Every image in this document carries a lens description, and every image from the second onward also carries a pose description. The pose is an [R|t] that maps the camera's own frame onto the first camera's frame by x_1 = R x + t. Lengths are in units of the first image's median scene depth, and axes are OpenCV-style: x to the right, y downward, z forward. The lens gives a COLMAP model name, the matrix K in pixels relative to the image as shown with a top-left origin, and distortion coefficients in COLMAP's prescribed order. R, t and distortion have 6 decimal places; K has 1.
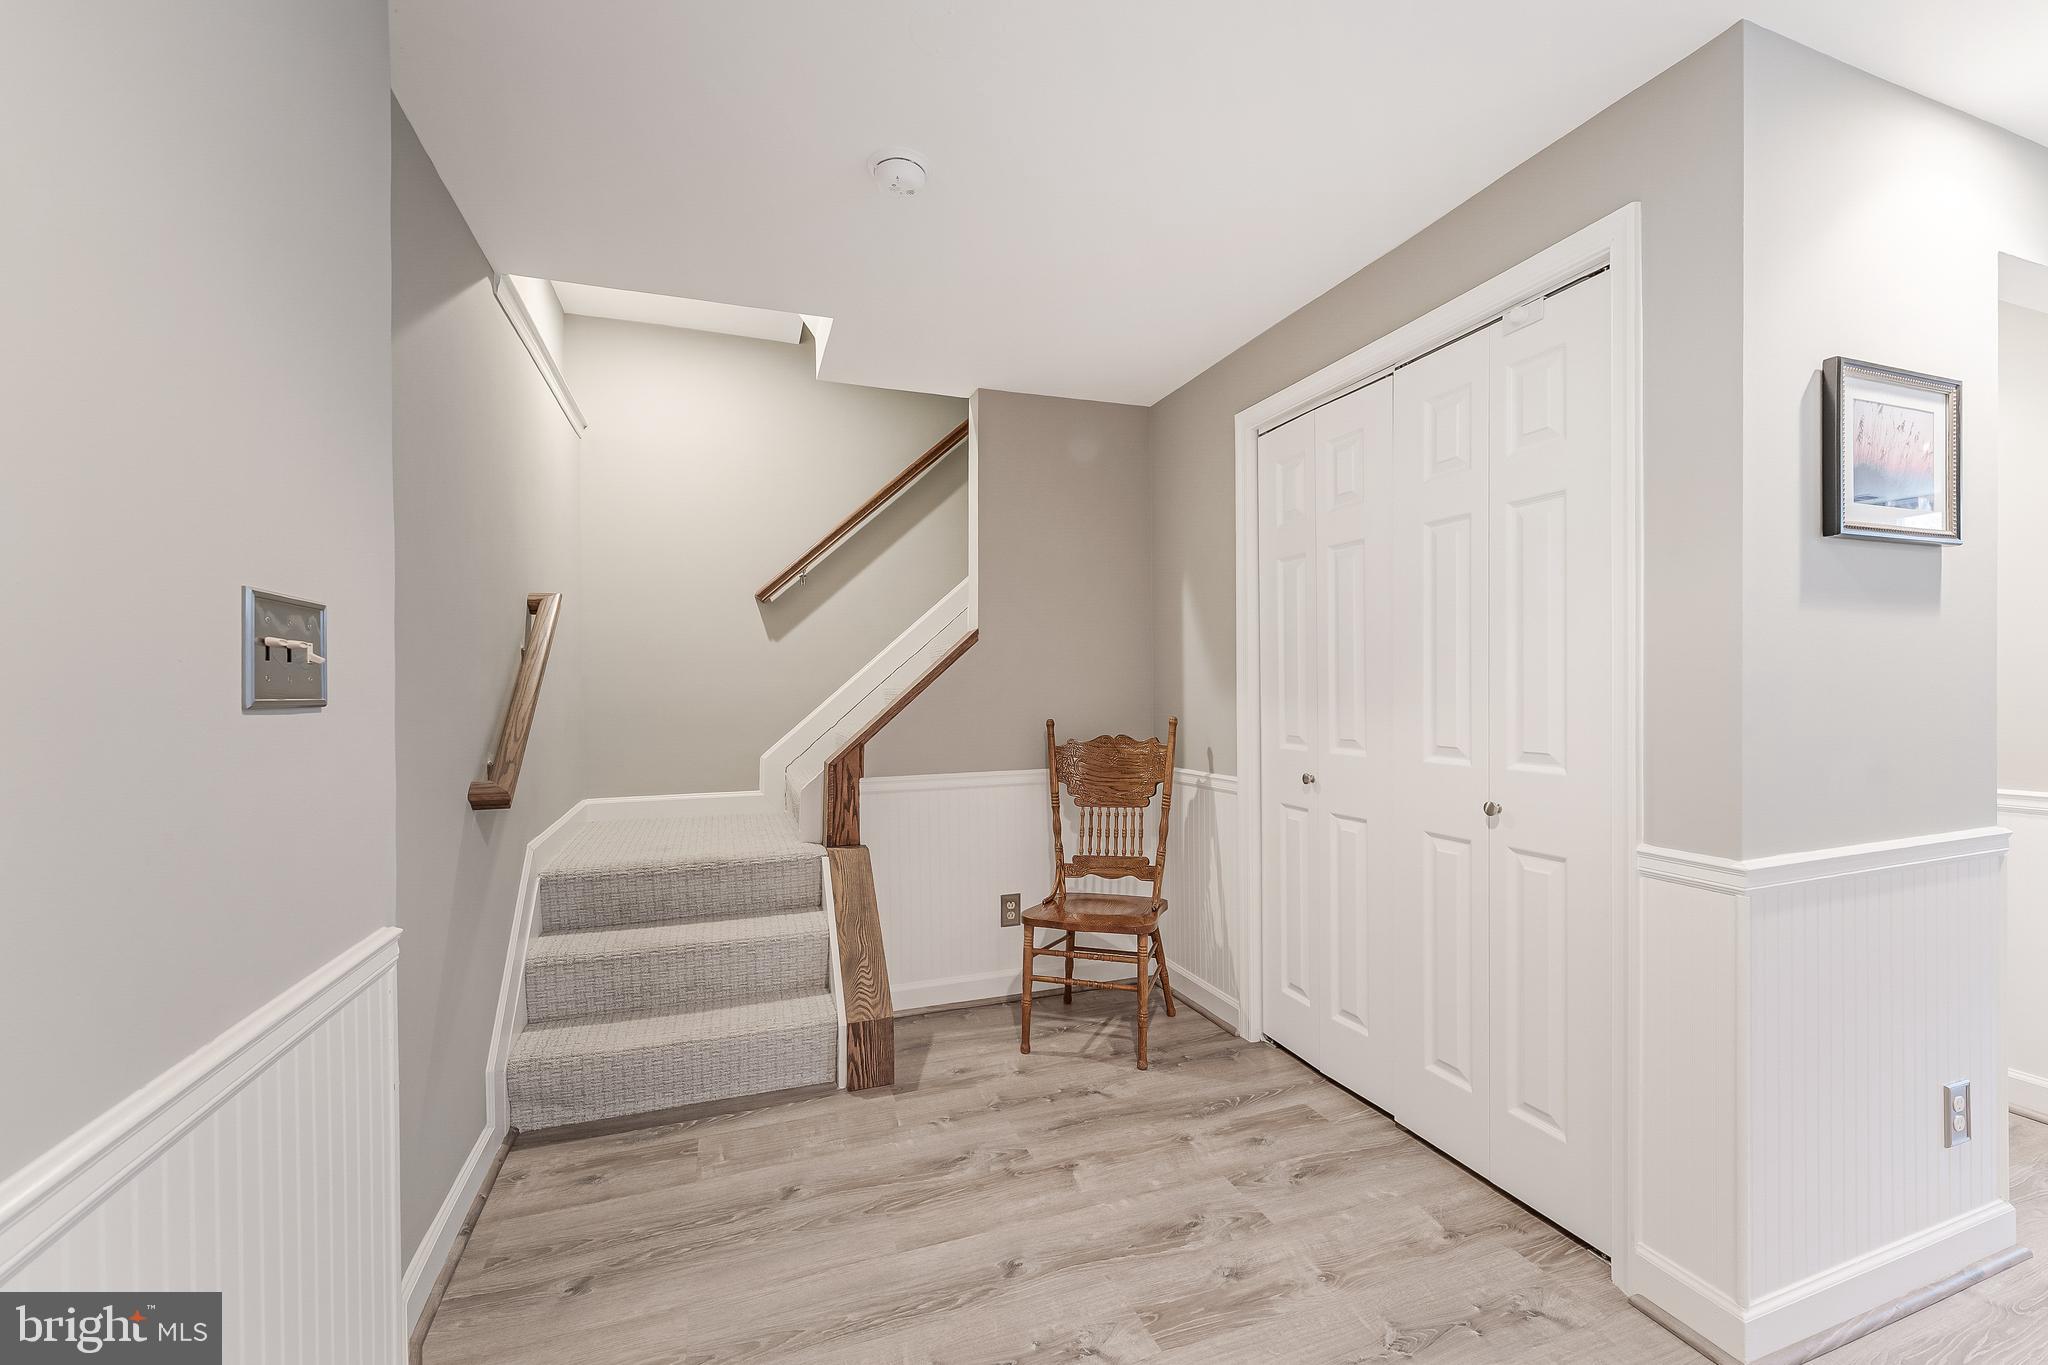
lens RADIAL K [[815.8, 0, 1057.8], [0, 815.8, 684.8], [0, 0, 1]] dist [0.000535, 0.000040]
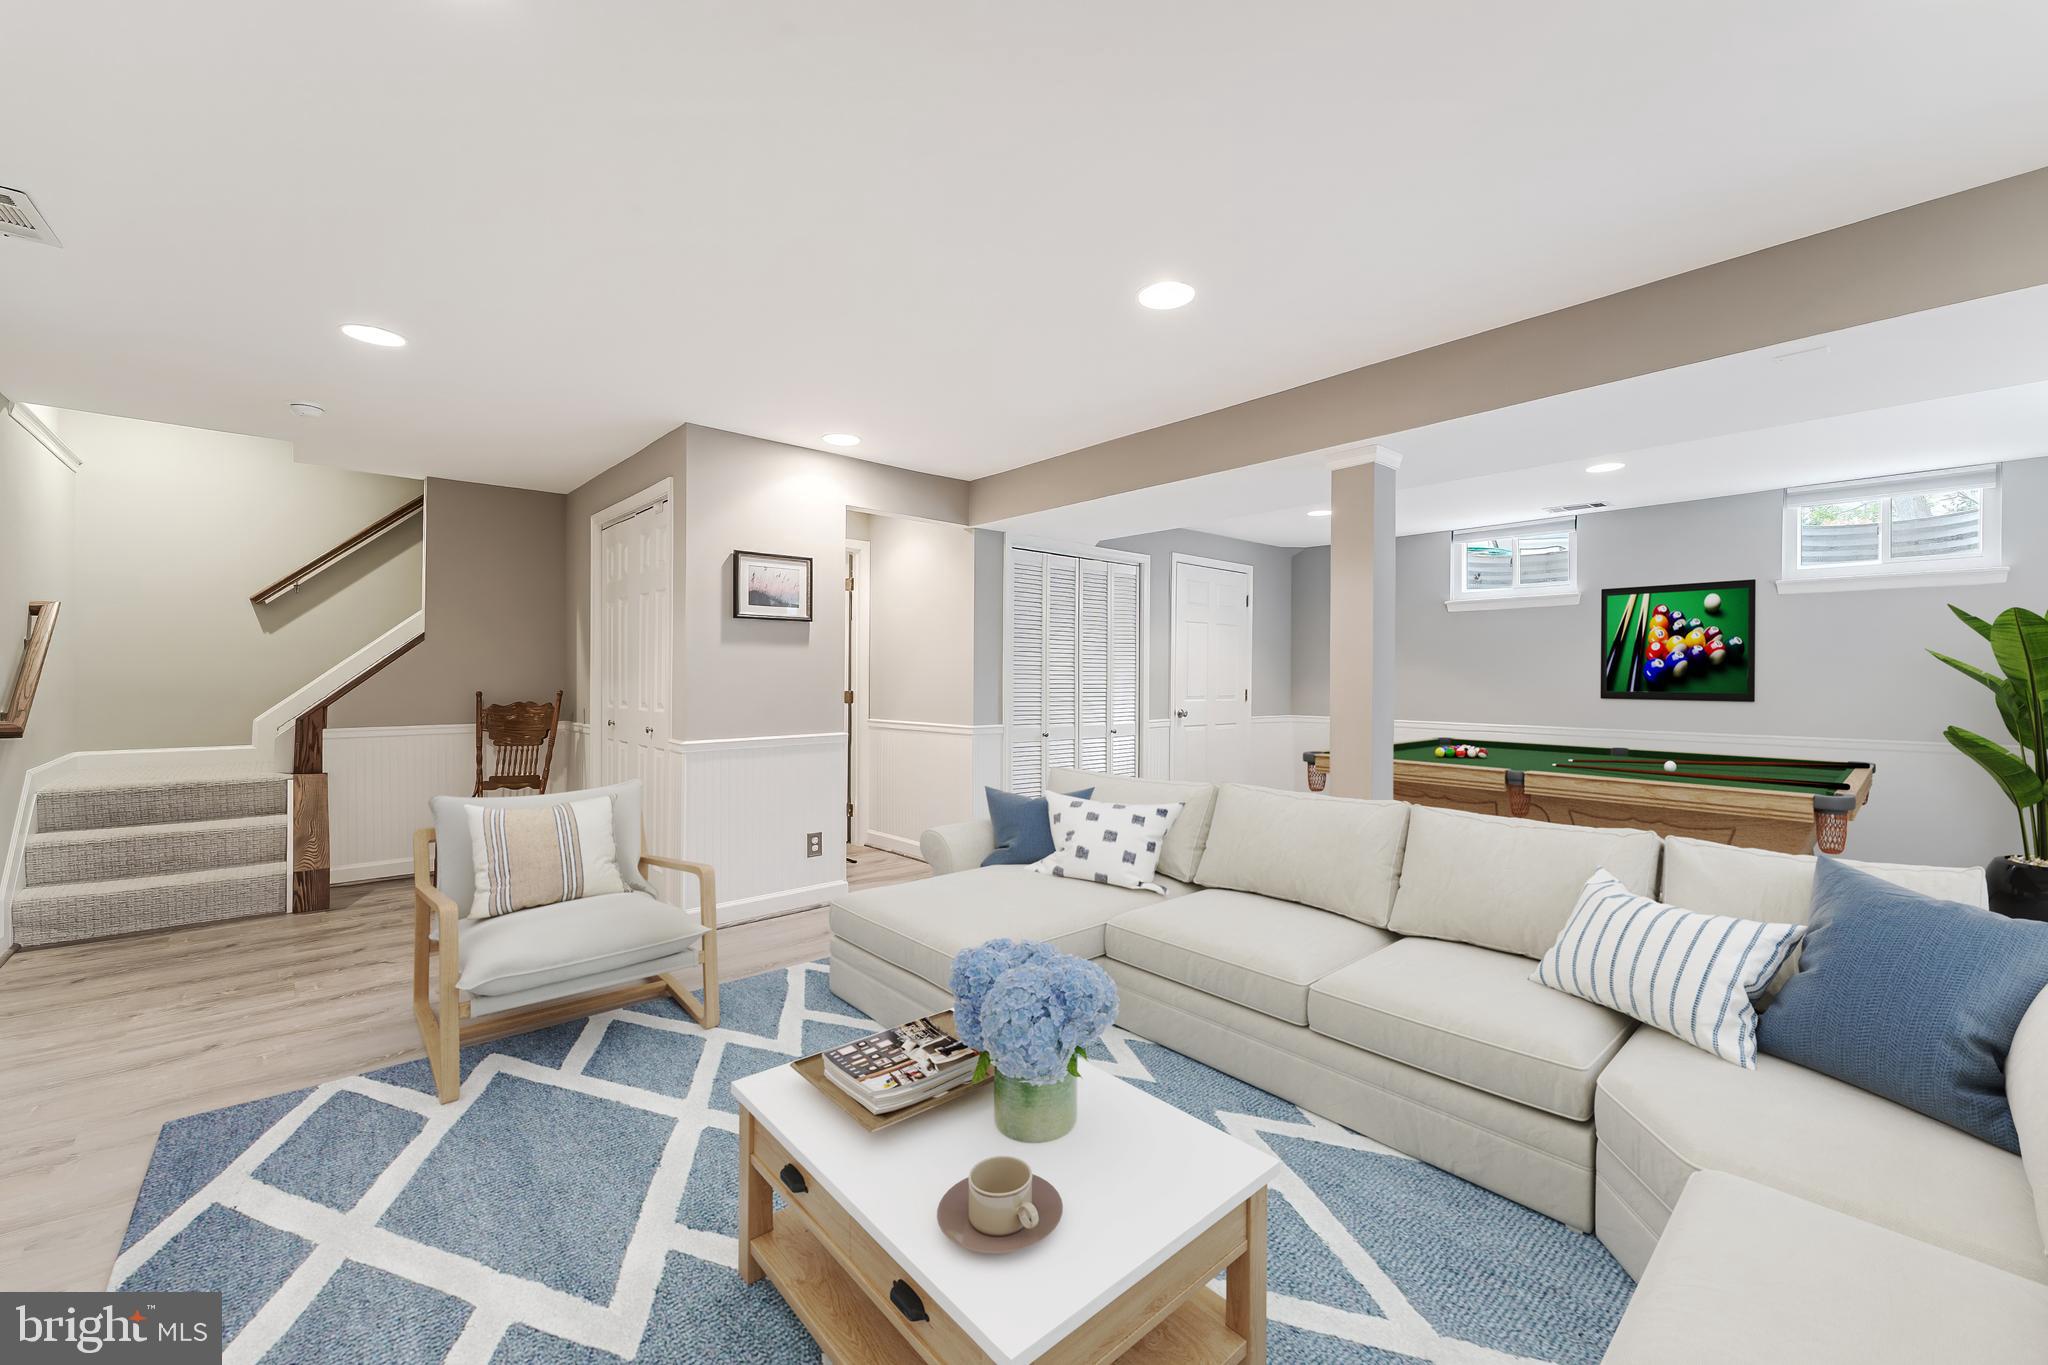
lens RADIAL K [[788.3, 0, 1024.8], [0, 788.3, 673.3], [0, 0, 1]] dist [-0.001024, -0.000049]
pose [[0.934329, 0.016152, 0.356046, 0.490242], [-0.016649, 0.999860, -0.001668, -0.008752], [-0.356023, -0.004369, 0.934467, -0.902129]]
